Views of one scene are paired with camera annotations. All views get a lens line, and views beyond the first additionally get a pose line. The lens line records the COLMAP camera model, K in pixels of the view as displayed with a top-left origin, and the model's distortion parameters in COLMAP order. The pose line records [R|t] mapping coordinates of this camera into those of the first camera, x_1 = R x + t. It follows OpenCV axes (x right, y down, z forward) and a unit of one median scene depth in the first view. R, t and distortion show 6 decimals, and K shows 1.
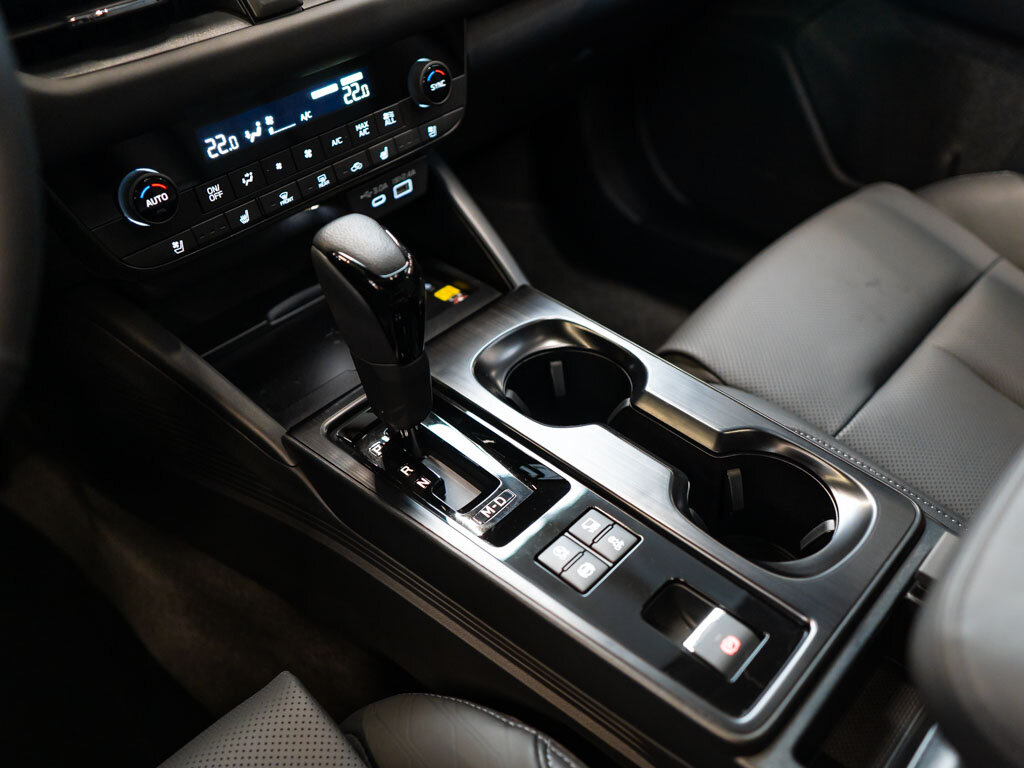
lens RADIAL K [[871.6, 0, 536.9], [0, 871.6, 424.4], [0, 0, 1]] dist [-0.003595, 0.000403]
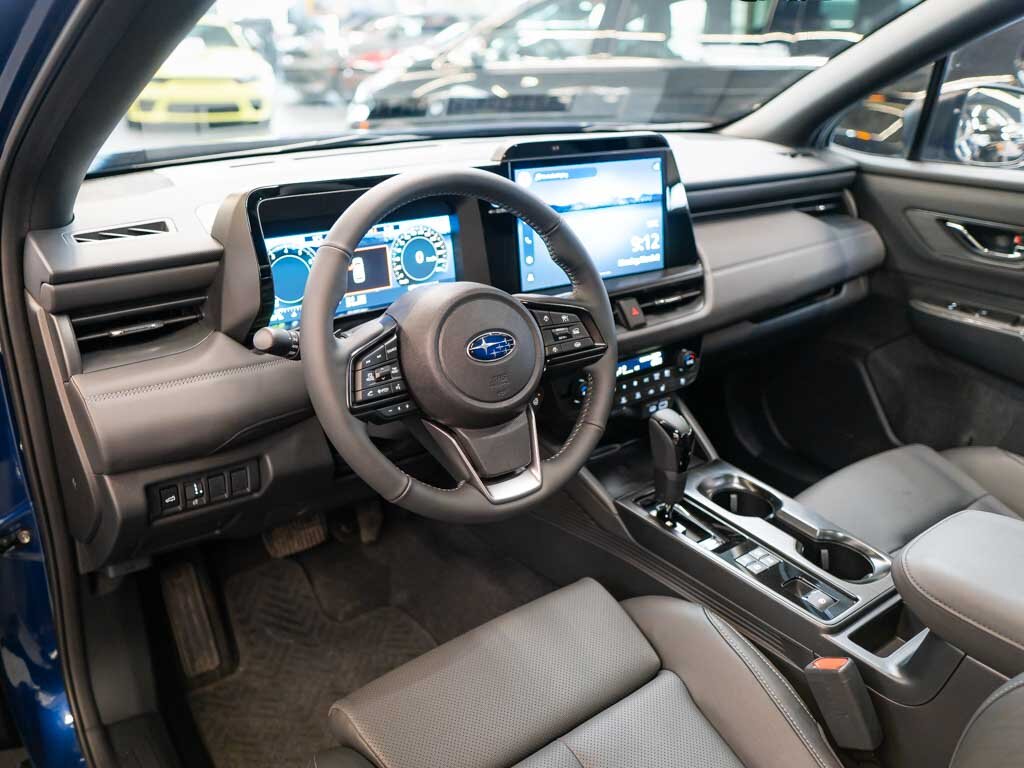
lens RADIAL K [[833.5, 0, 484.9], [0, 833.5, 374.9], [0, 0, 1]] dist [0.000973, 0.005846]
pose [[0.977547, 0.126563, -0.168476, -0.266656], [-0.175598, 0.931243, -0.319299, 0.410577], [0.116480, 0.341714, 0.932558, -1.028113]]
